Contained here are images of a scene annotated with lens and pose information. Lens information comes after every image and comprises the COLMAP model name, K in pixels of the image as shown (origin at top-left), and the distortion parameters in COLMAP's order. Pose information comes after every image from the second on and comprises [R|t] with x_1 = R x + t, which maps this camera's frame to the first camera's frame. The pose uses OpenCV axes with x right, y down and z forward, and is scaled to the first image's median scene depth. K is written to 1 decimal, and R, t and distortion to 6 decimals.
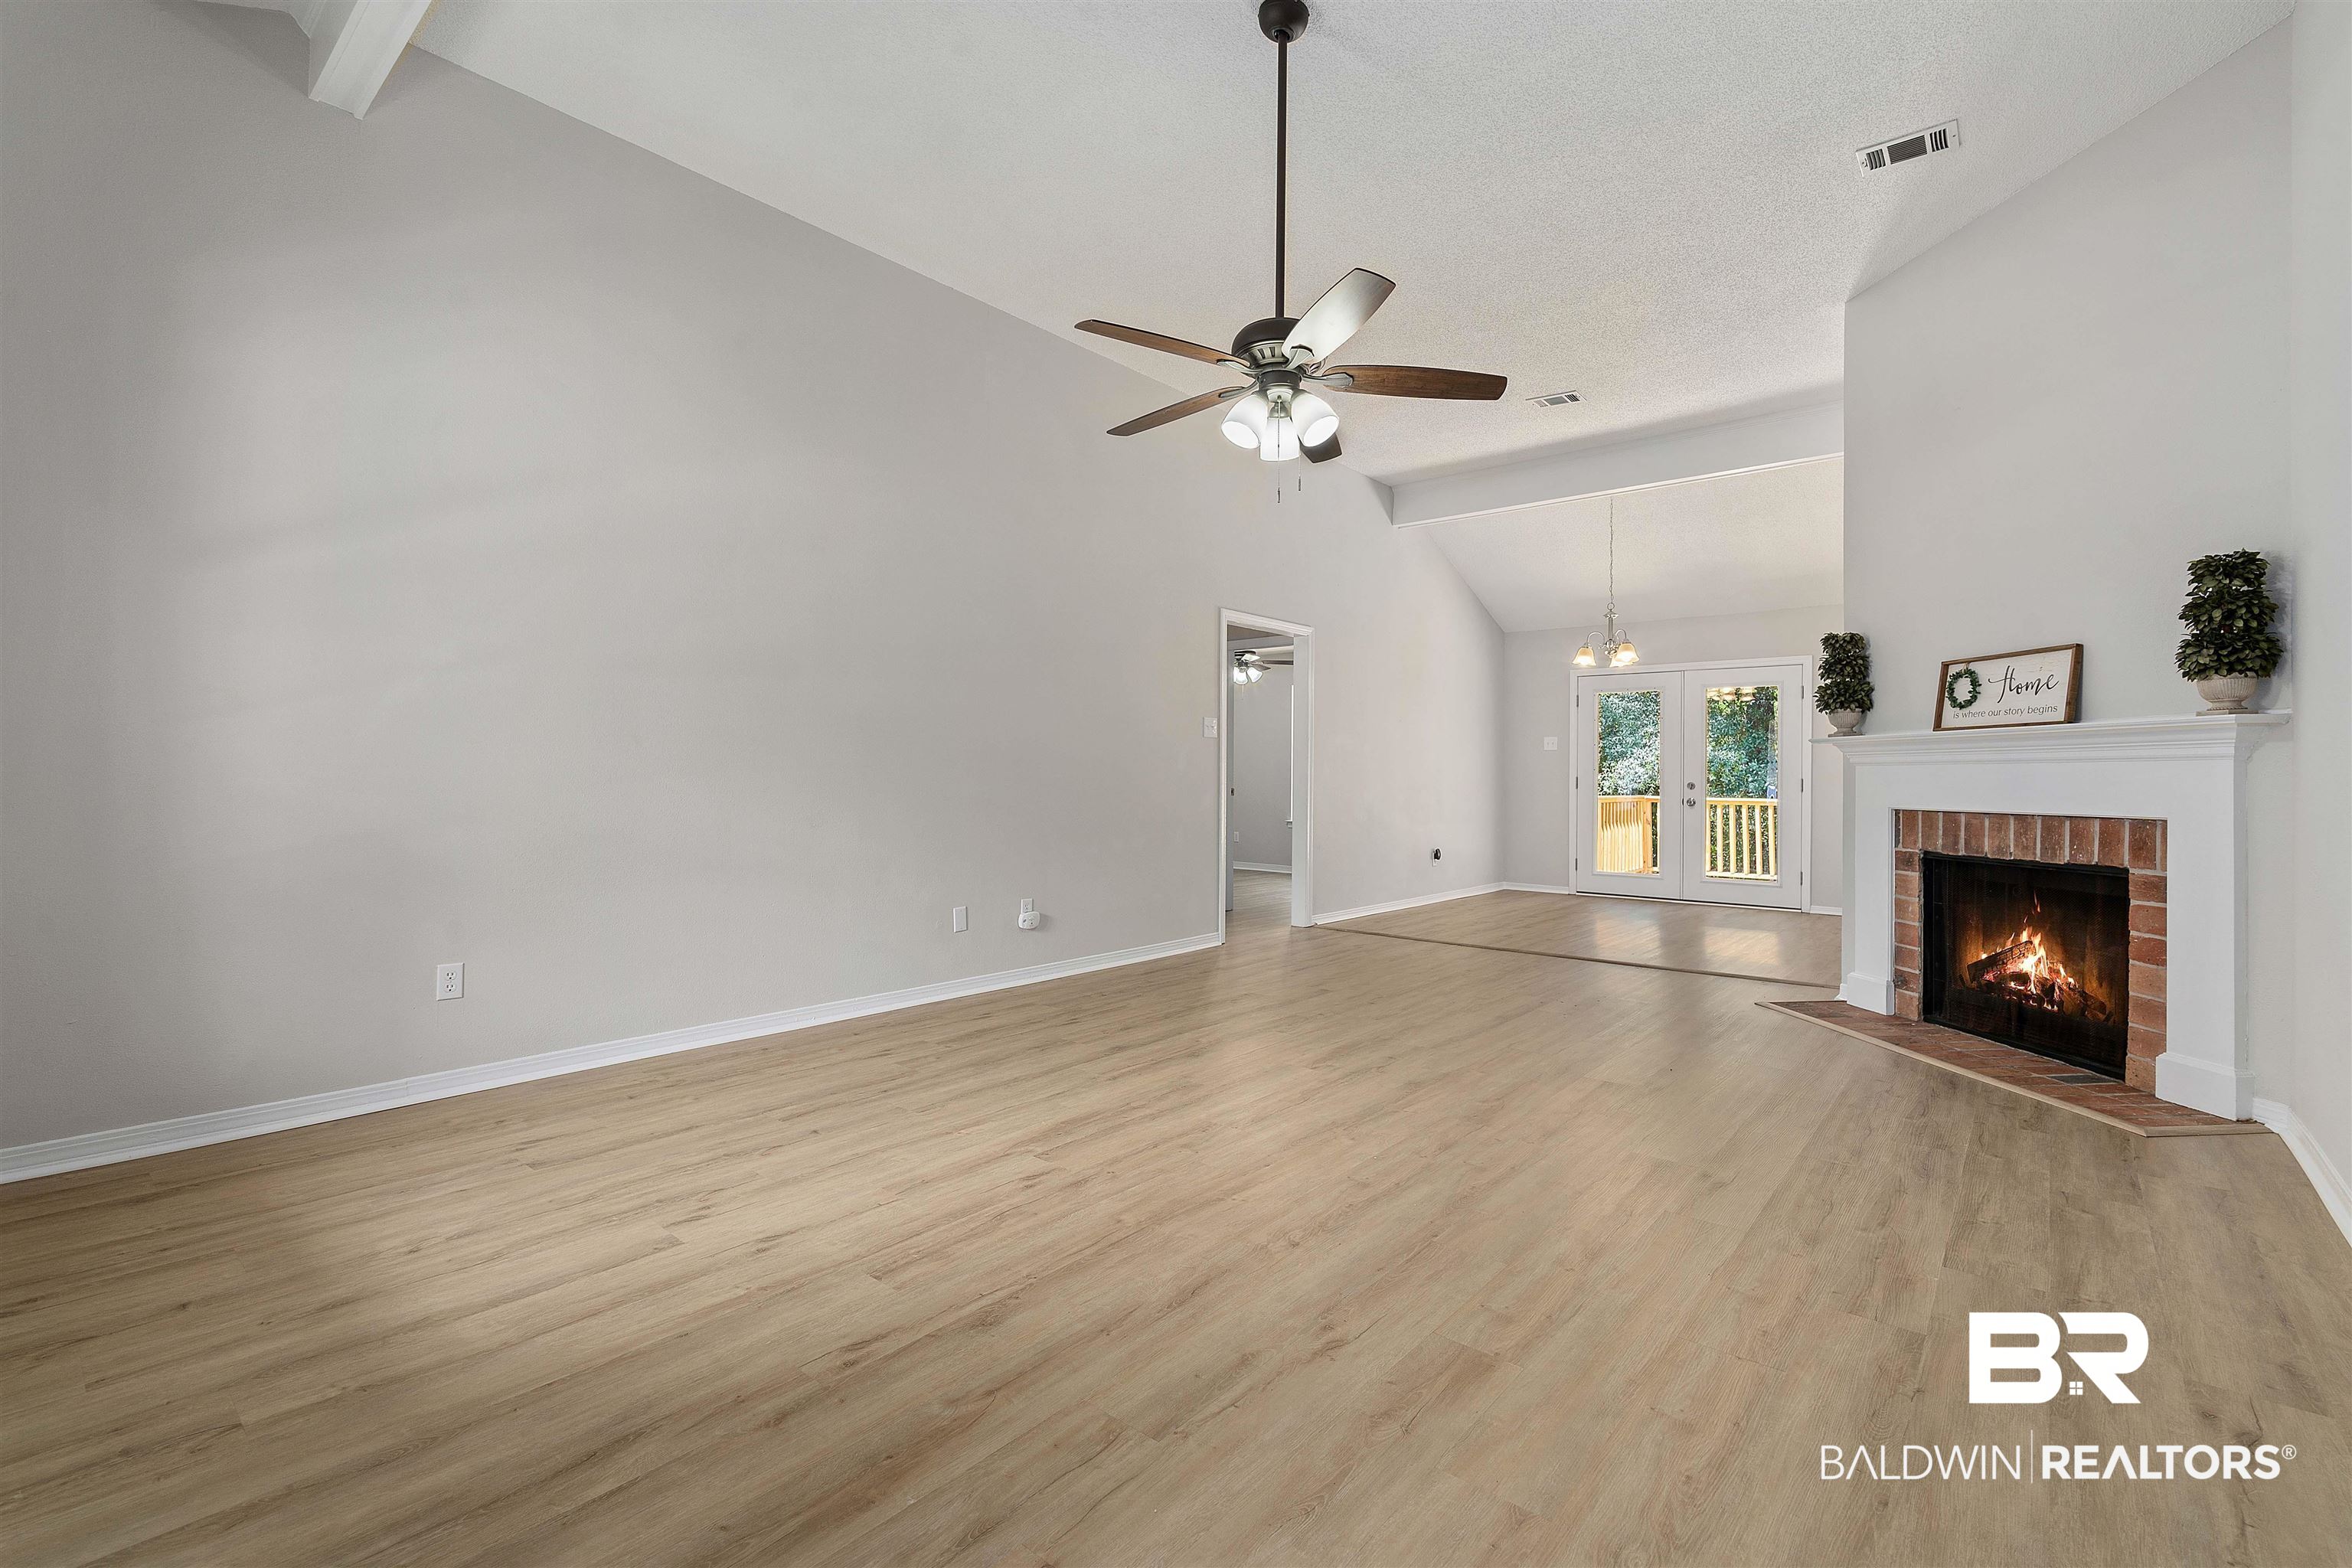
lens RADIAL K [[1035.1, 0, 1196.7], [0, 1035.1, 767.7], [0, 0, 1]] dist [0.001281, -0.000569]
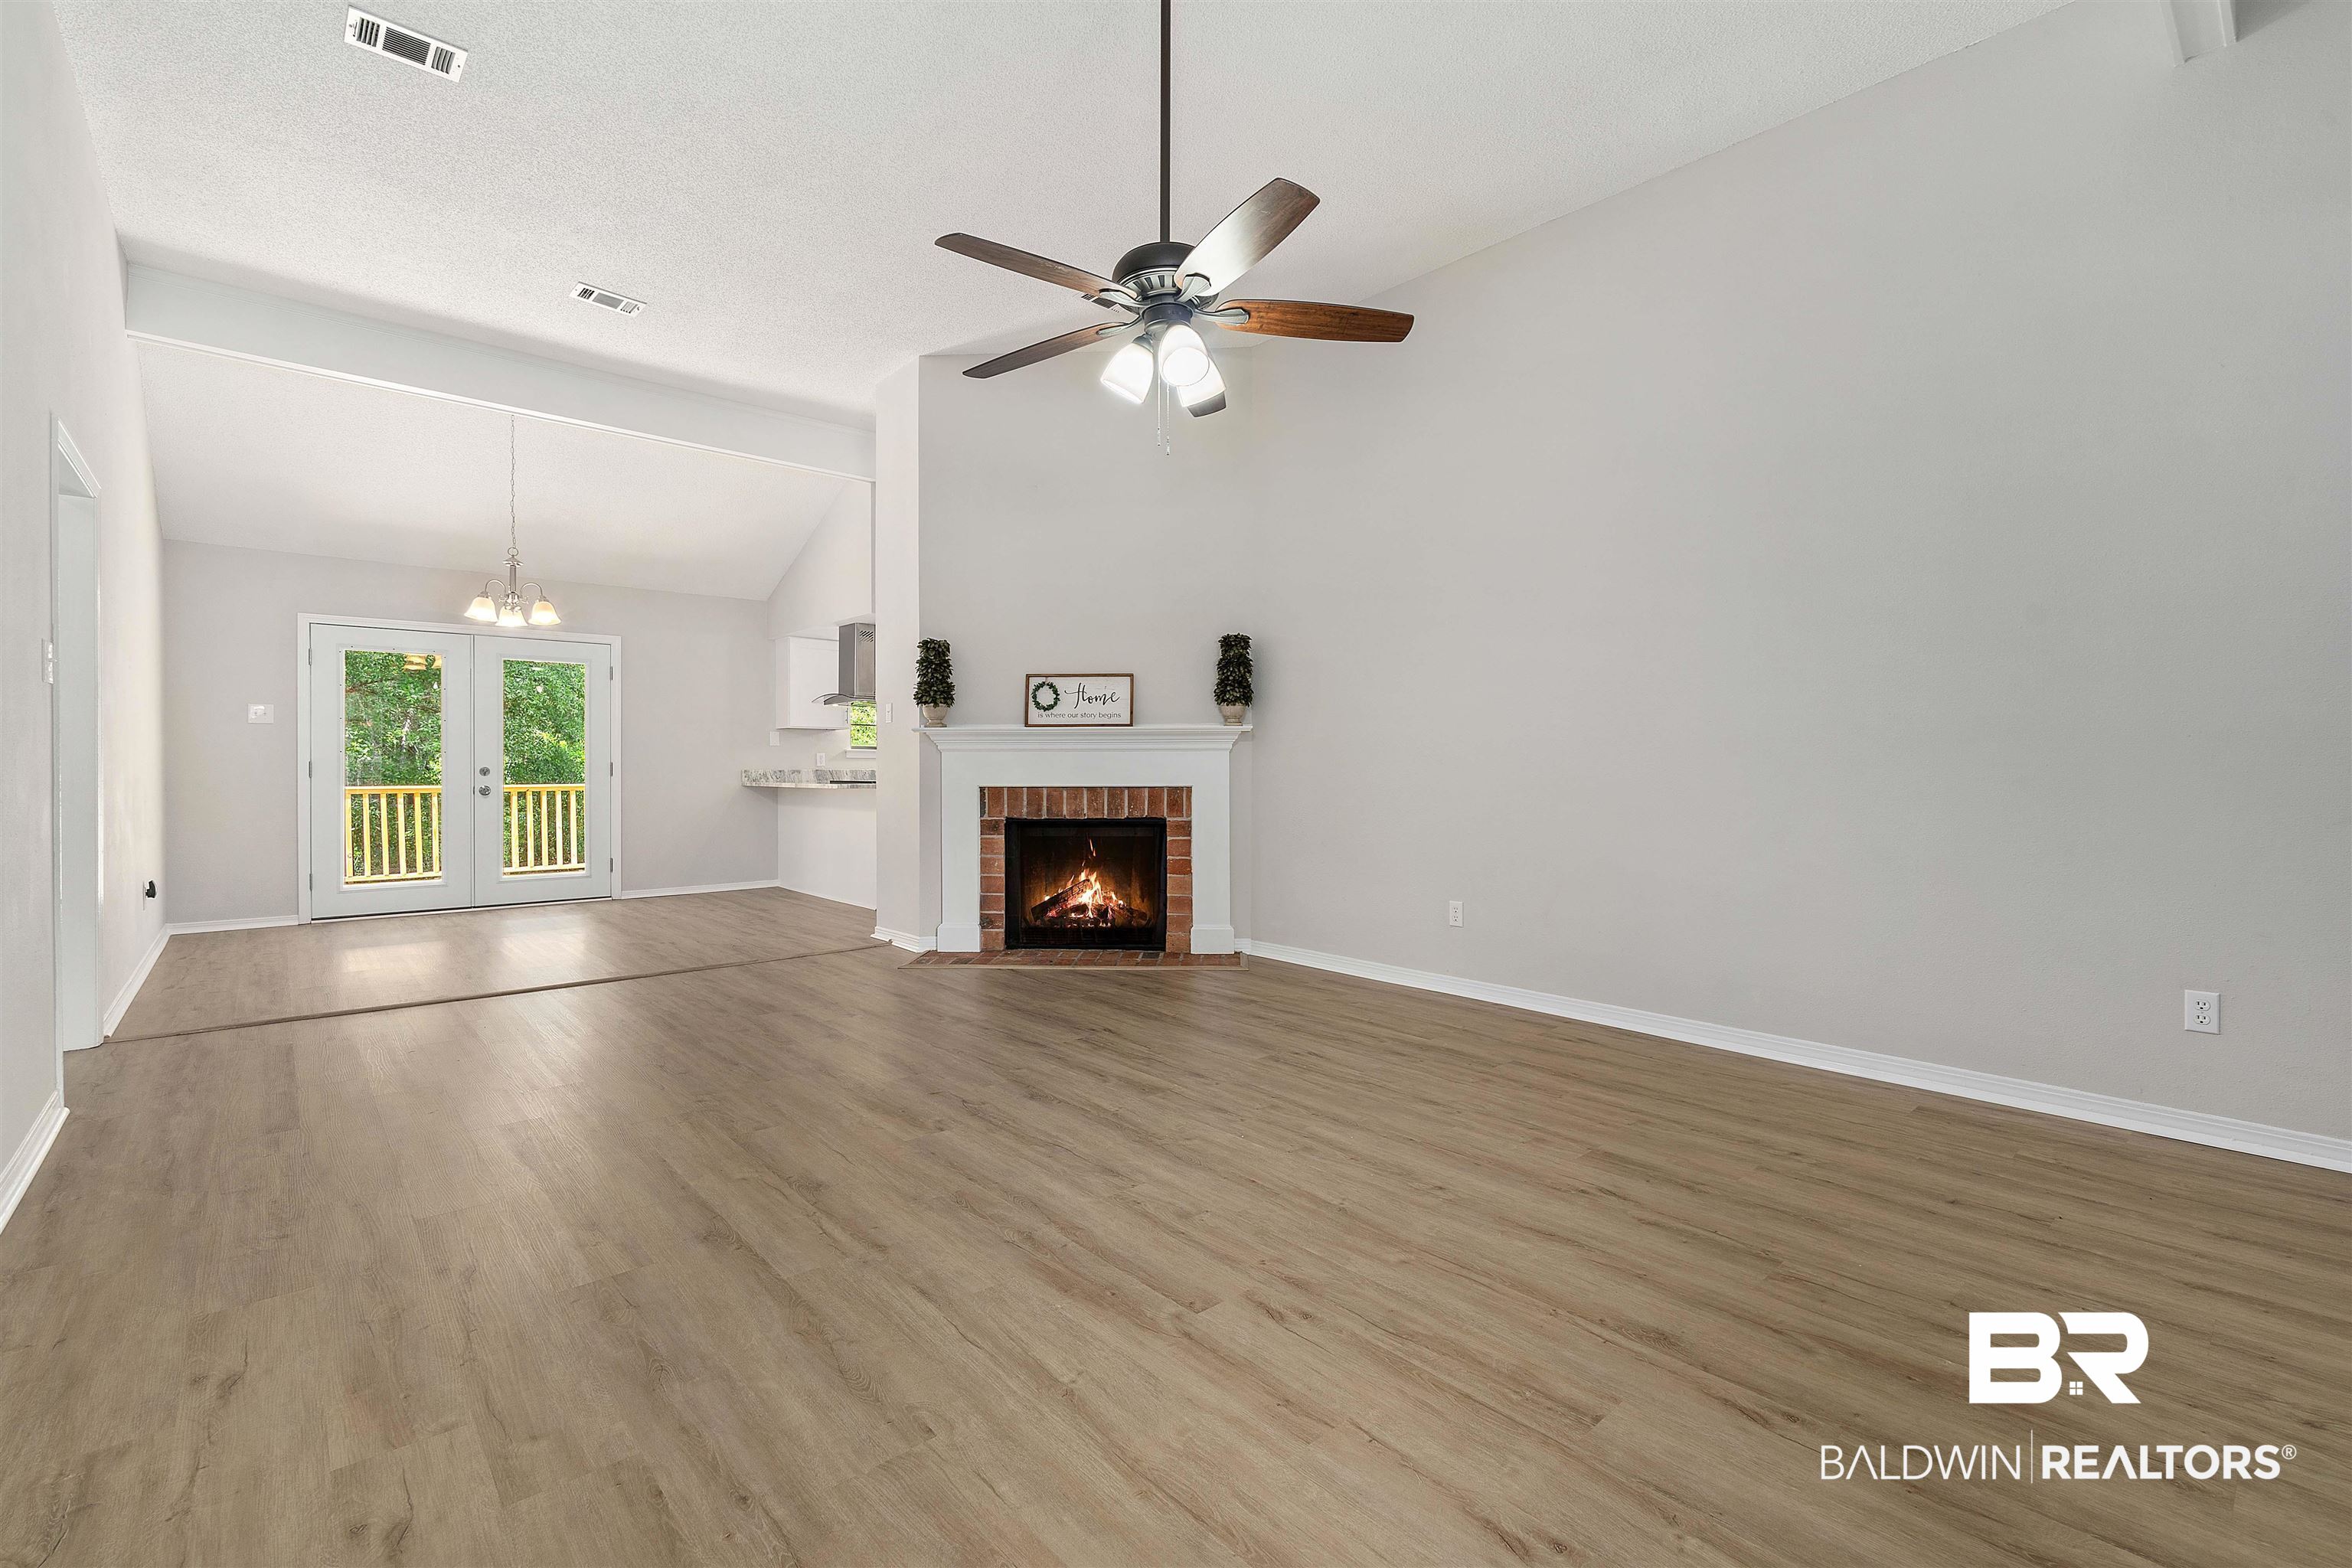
lens RADIAL K [[1035.1, 0, 1196.7], [0, 1035.1, 767.7], [0, 0, 1]] dist [0.001281, -0.000569]
pose [[0.131646, -0.010039, 0.991246, -0.670439], [-0.008198, 0.999903, 0.011216, 0.001005], [-0.991263, -0.009602, 0.131551, 0.725948]]
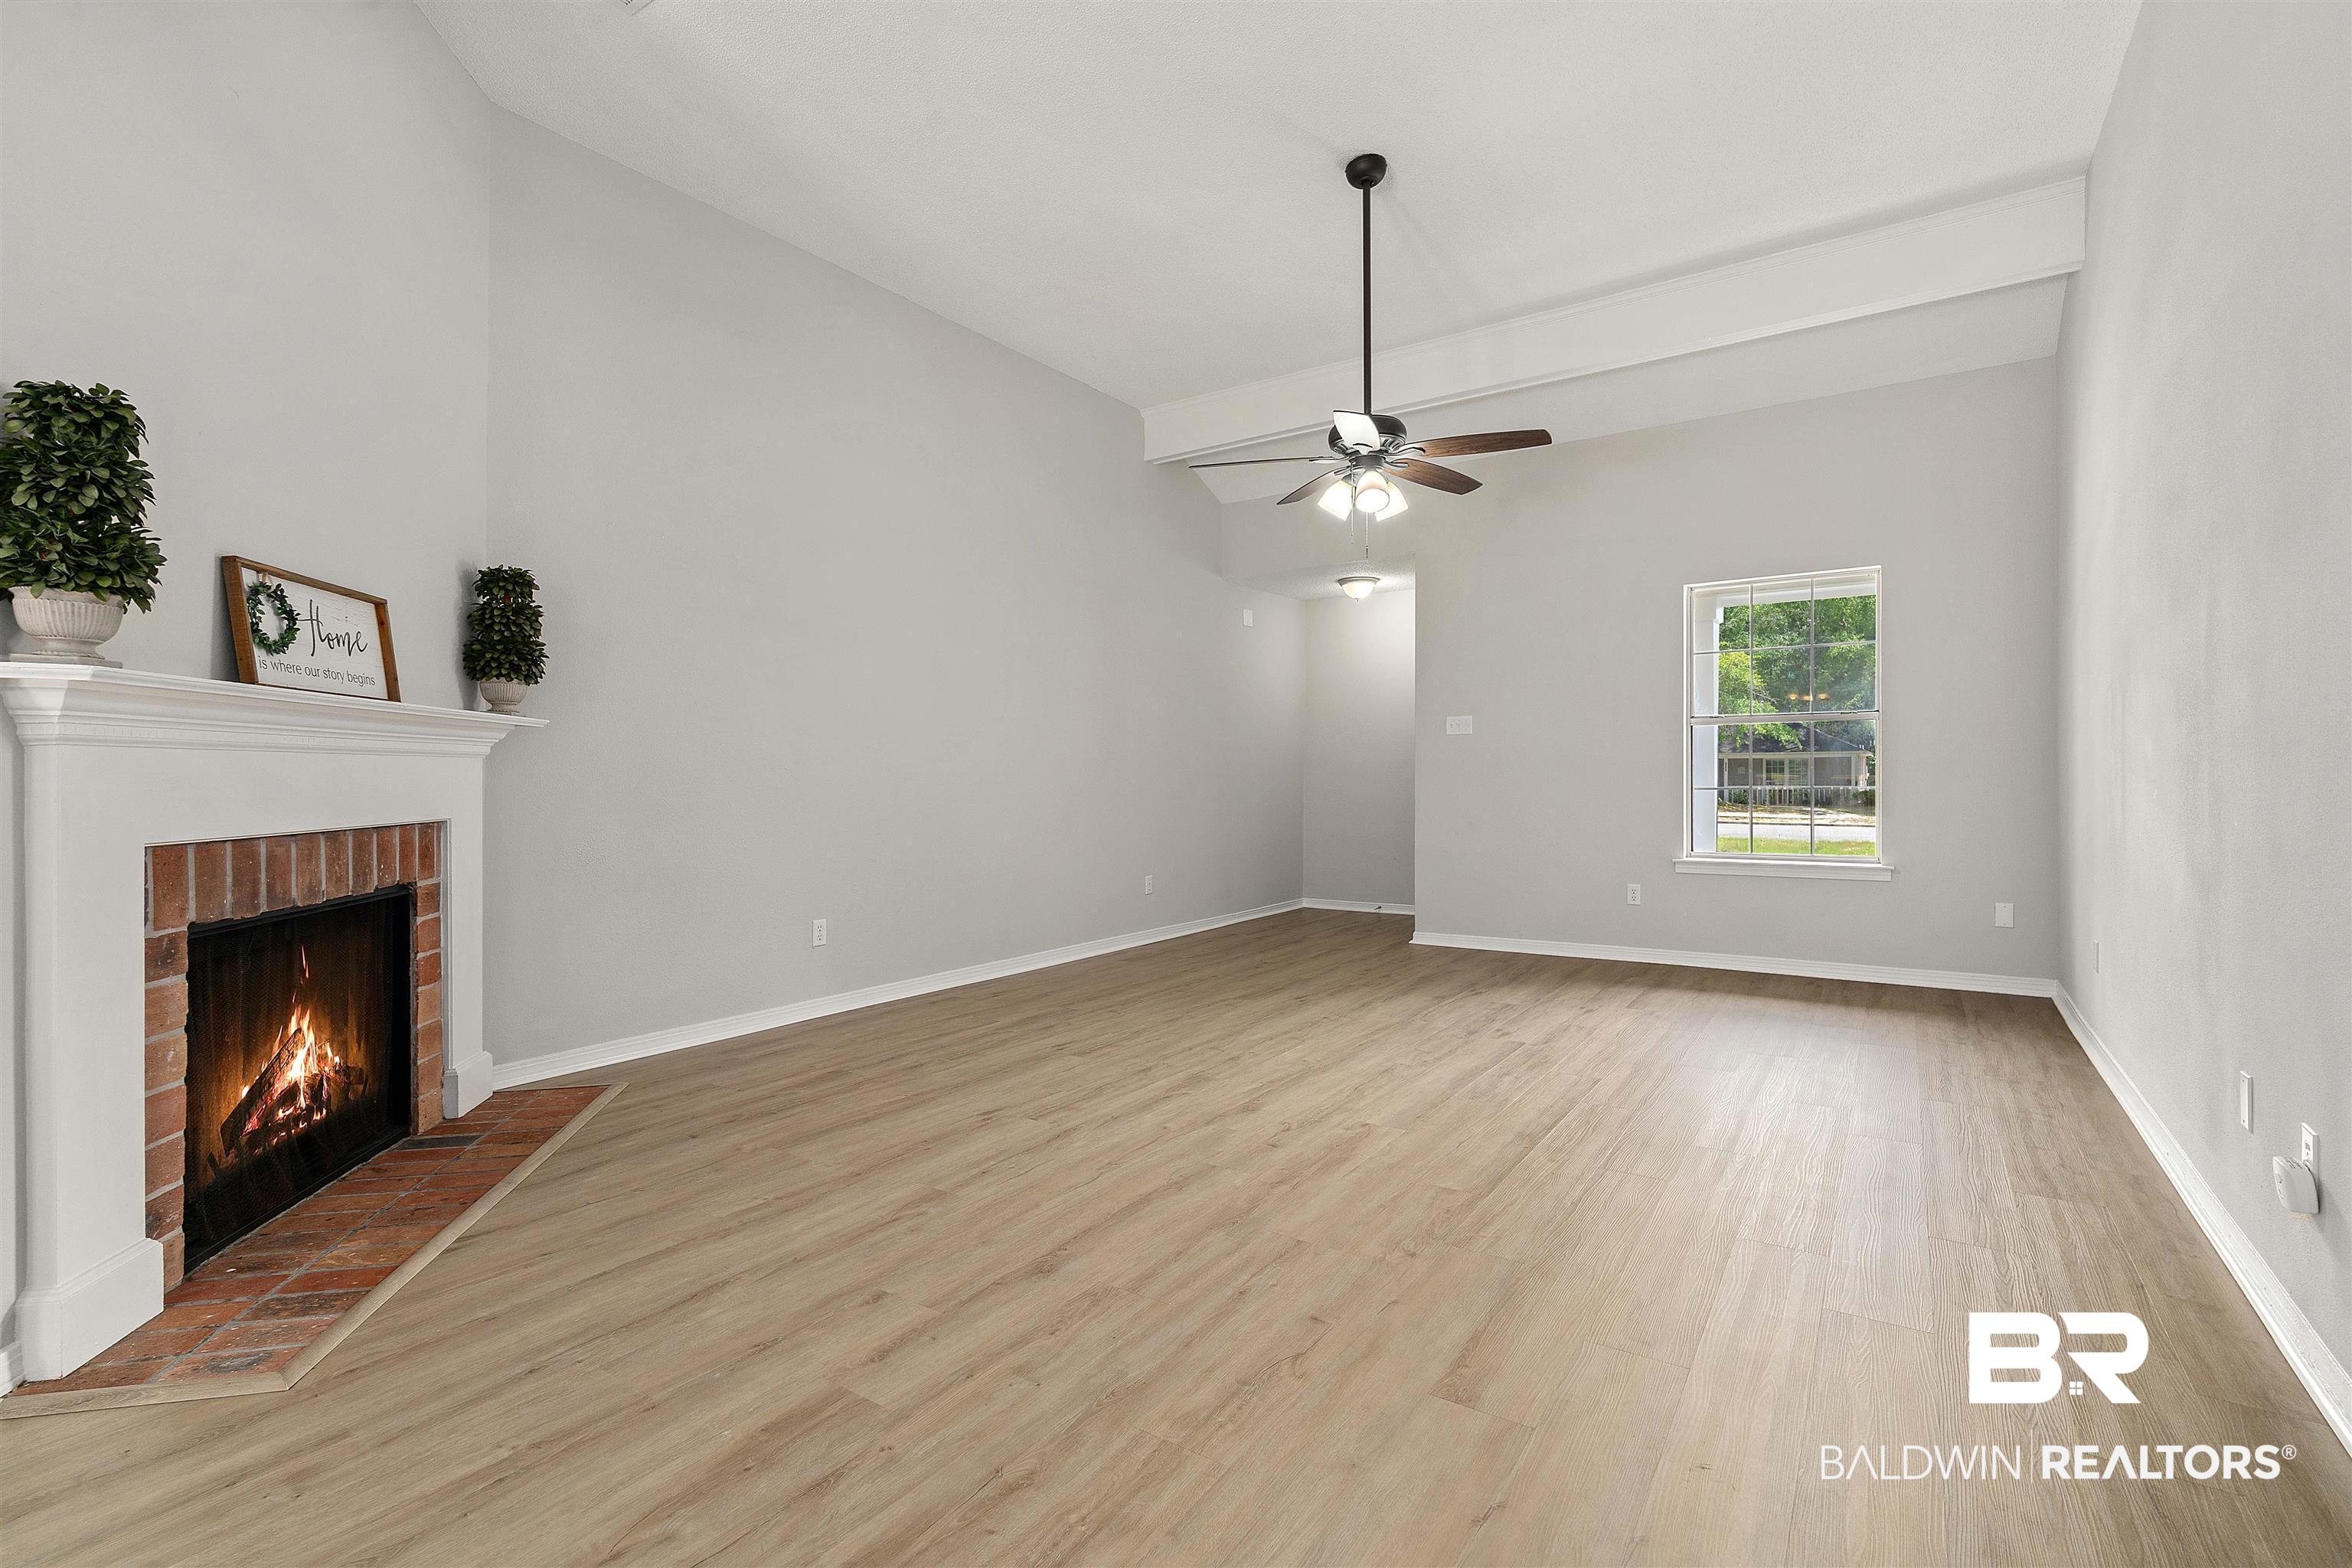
lens RADIAL K [[1035.1, 0, 1196.7], [0, 1035.1, 767.7], [0, 0, 1]] dist [0.001281, -0.000569]
pose [[-0.994164, 0.002549, -0.107852, 0.347262], [0.004260, 0.999869, -0.015640, 0.018869], [0.107798, -0.016008, -0.994044, 1.871518]]
